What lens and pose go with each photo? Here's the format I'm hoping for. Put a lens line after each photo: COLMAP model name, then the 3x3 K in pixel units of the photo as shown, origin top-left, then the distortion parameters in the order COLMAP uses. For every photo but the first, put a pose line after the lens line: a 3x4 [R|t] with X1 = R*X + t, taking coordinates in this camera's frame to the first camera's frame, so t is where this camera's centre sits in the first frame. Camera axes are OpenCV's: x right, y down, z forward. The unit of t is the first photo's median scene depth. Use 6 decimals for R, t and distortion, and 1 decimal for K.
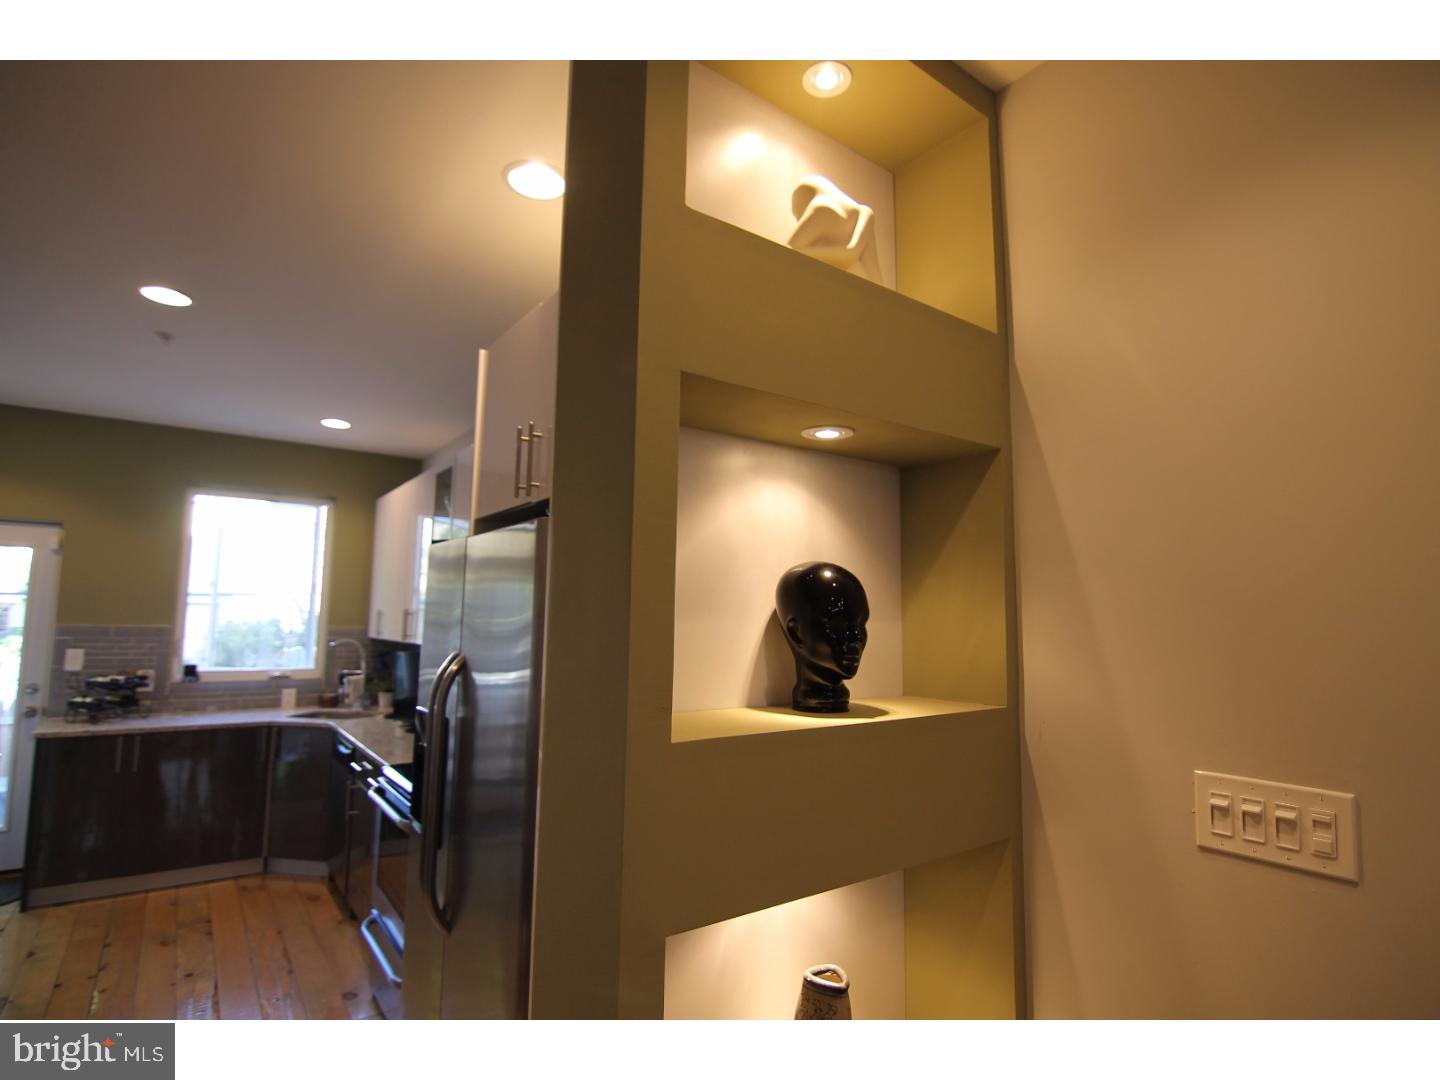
lens RADIAL K [[747.8, 0, 720.0], [0, 747.8, 540.0], [0, 0, 1]] dist [-0.022251, -0.001222]
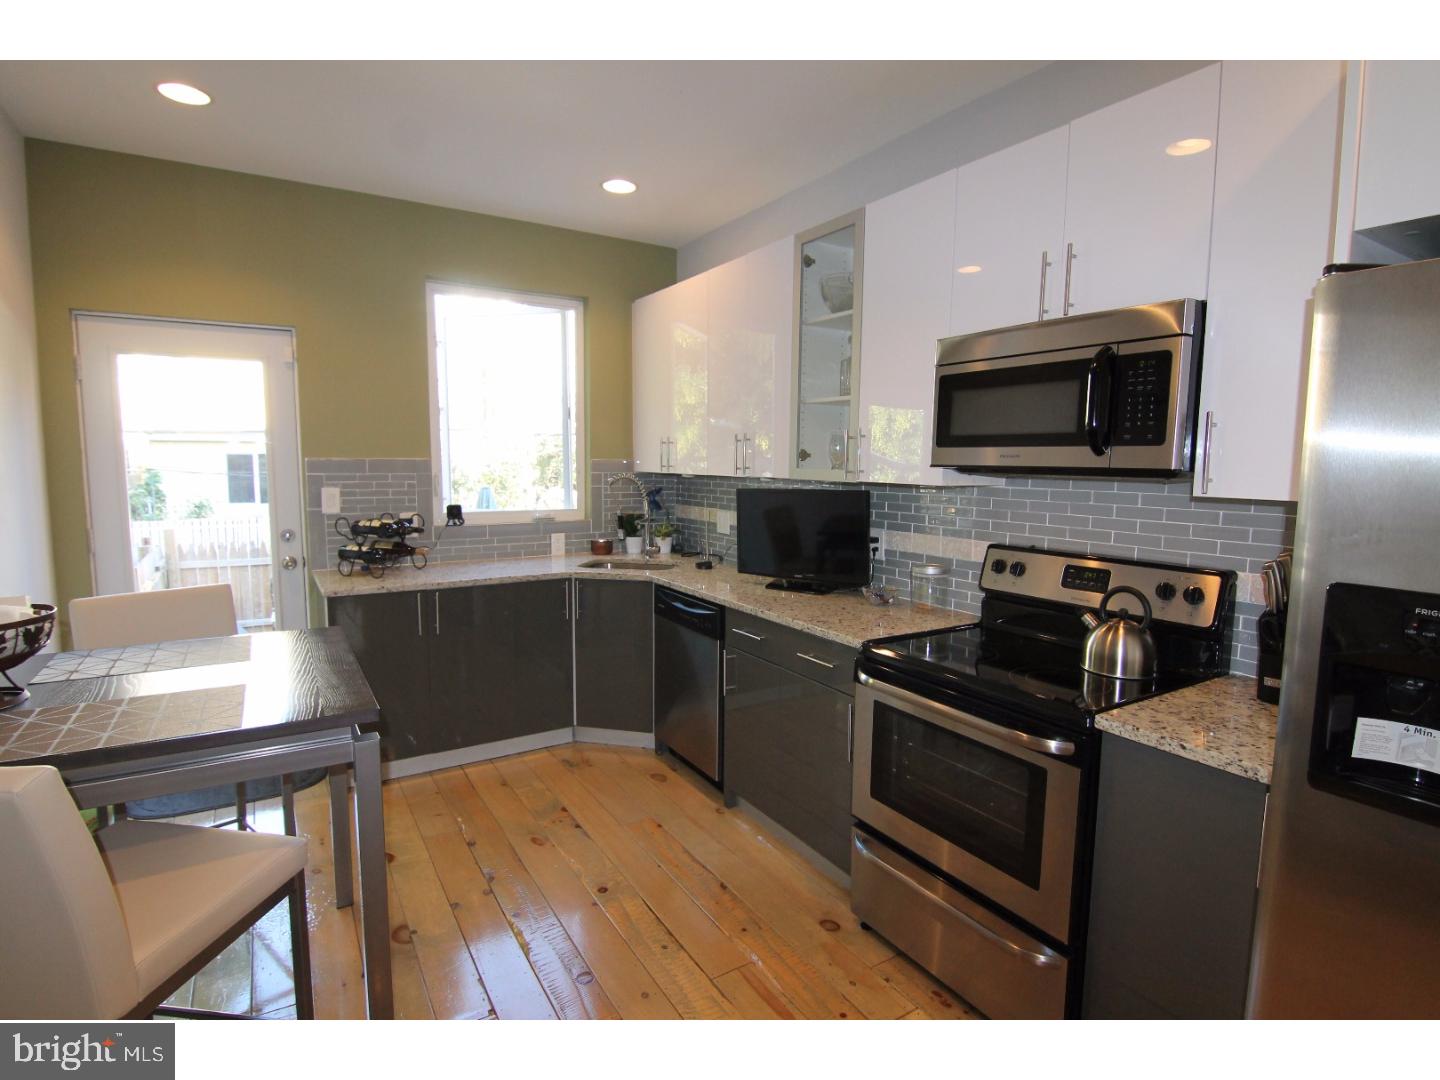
lens RADIAL K [[740.4, 0, 720.0], [0, 740.4, 540.0], [0, 0, 1]] dist [0.000327, -0.000178]
pose [[0.997103, 0.004441, -0.075929, -0.376817], [0.011660, 0.977568, 0.210297, 0.036623], [0.075159, -0.210573, 0.974684, 0.211290]]
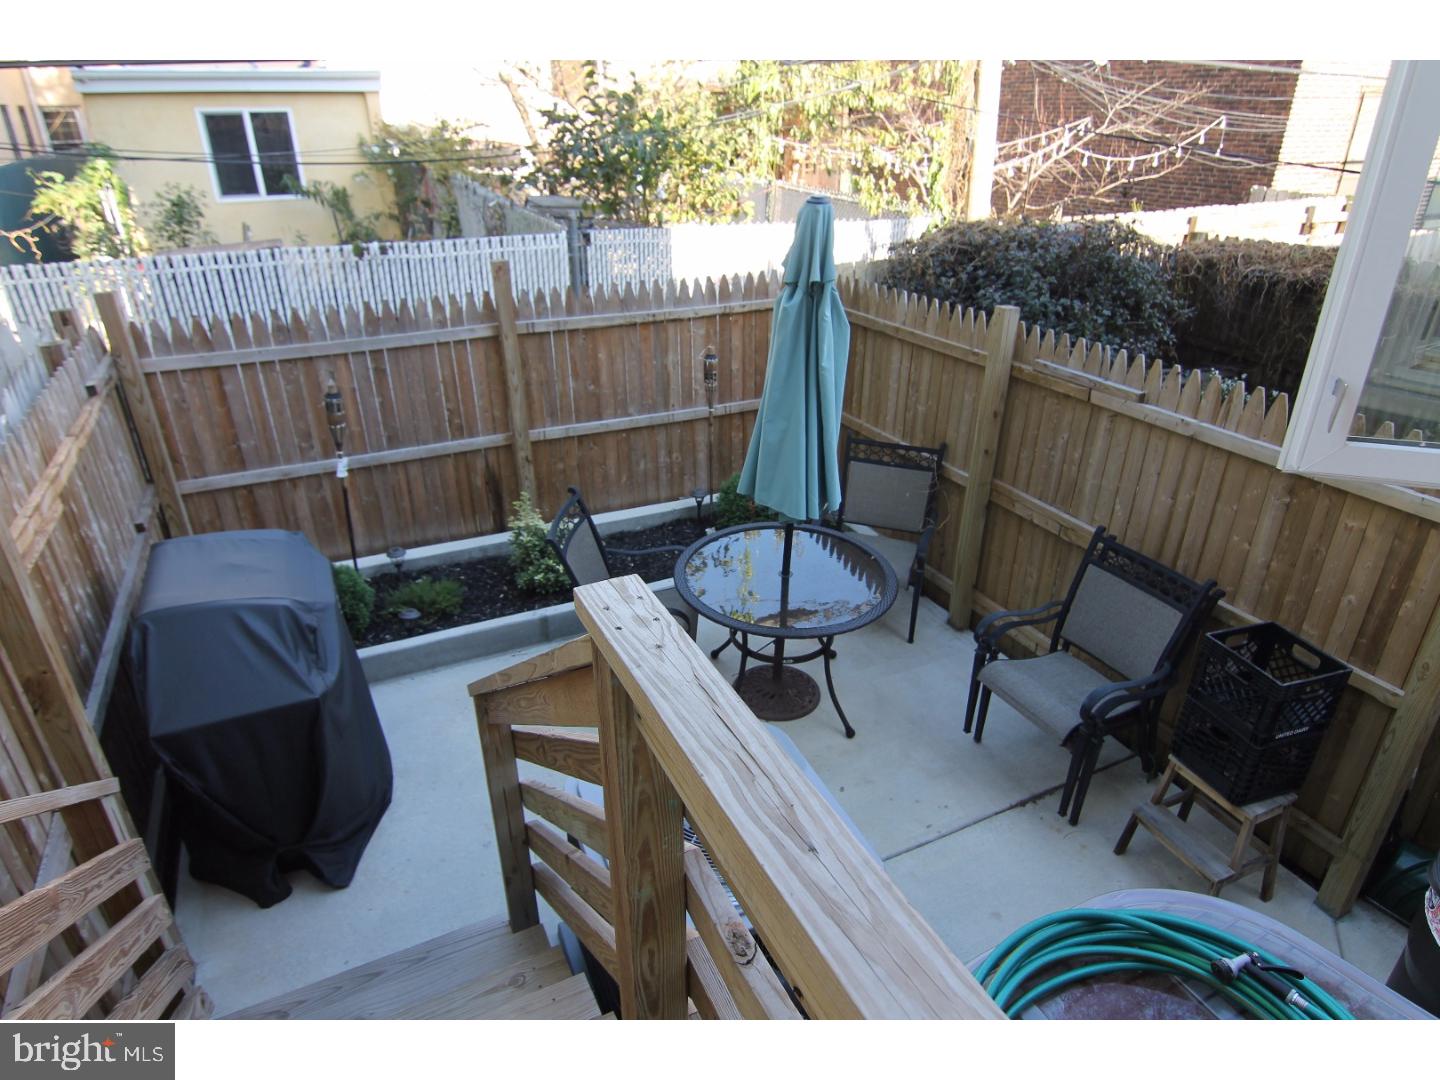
lens RADIAL K [[865.7, 0, 720.0], [0, 865.7, 540.0], [0, 0, 1]] dist [-0.026672, -0.000507]
pose [[0.985092, 0.058538, -0.161760, -0.820361], [0.038133, 0.842624, 0.537150, 0.098889], [0.167746, -0.535311, 0.827831, 0.810242]]
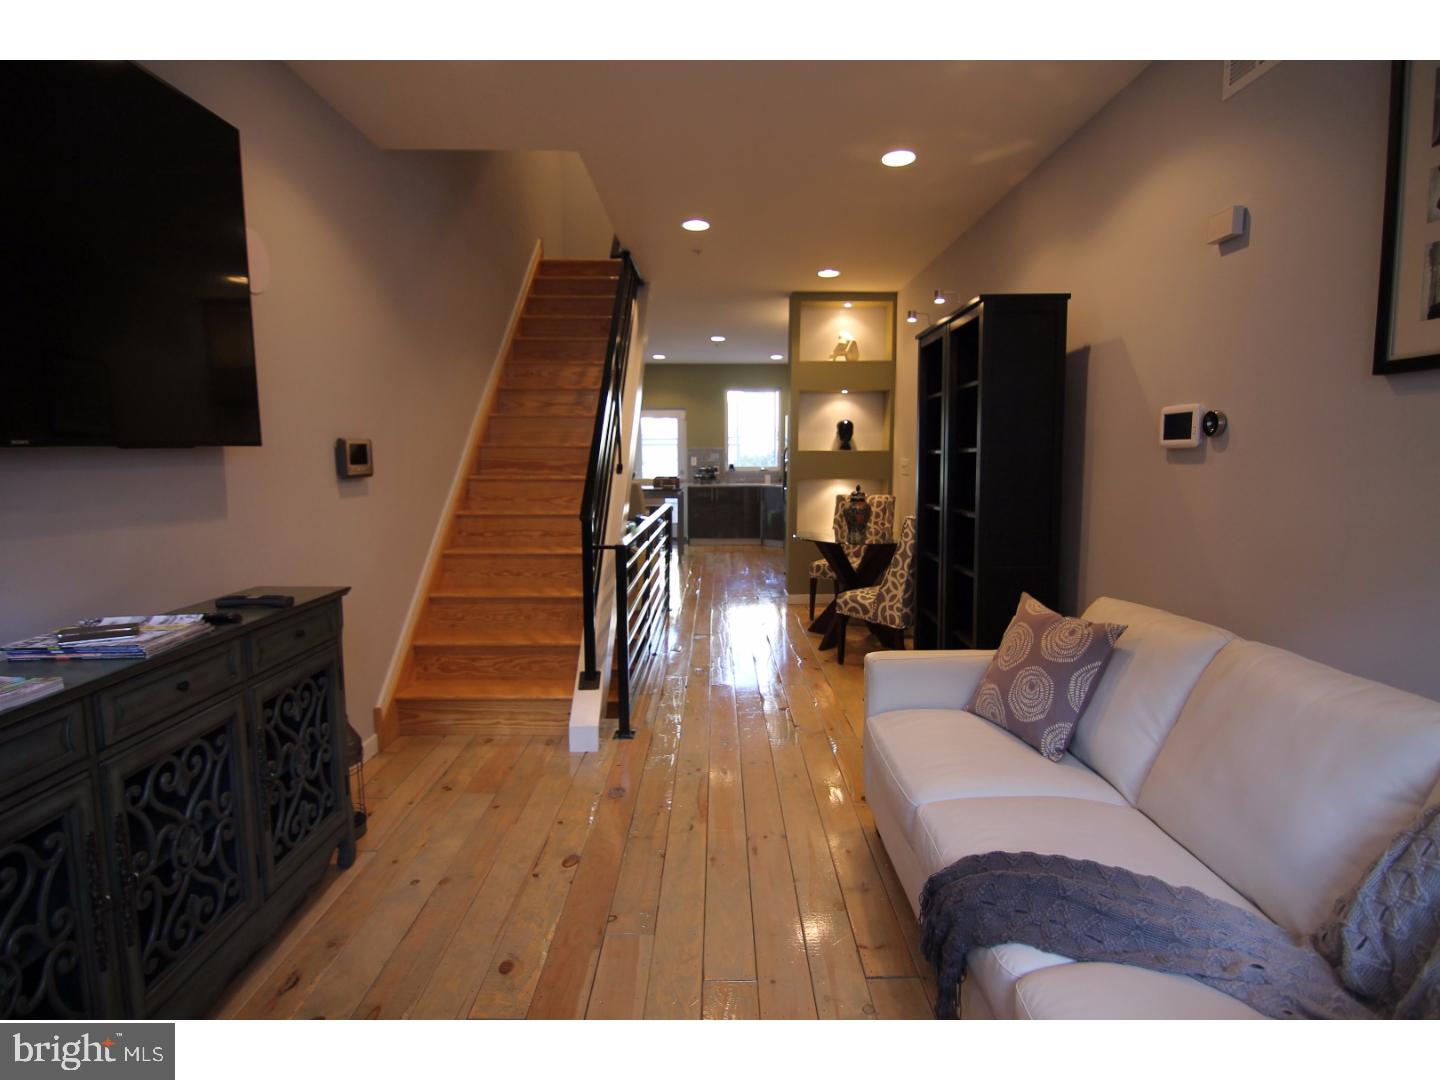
lens RADIAL K [[747.8, 0, 720.0], [0, 747.8, 540.0], [0, 0, 1]] dist [-0.022251, -0.001222]
pose [[0.810665, 0.050620, -0.583318, 0.743397], [0.075225, 0.978995, 0.189500, -0.058072], [0.580658, -0.197501, 0.789829, -1.077526]]
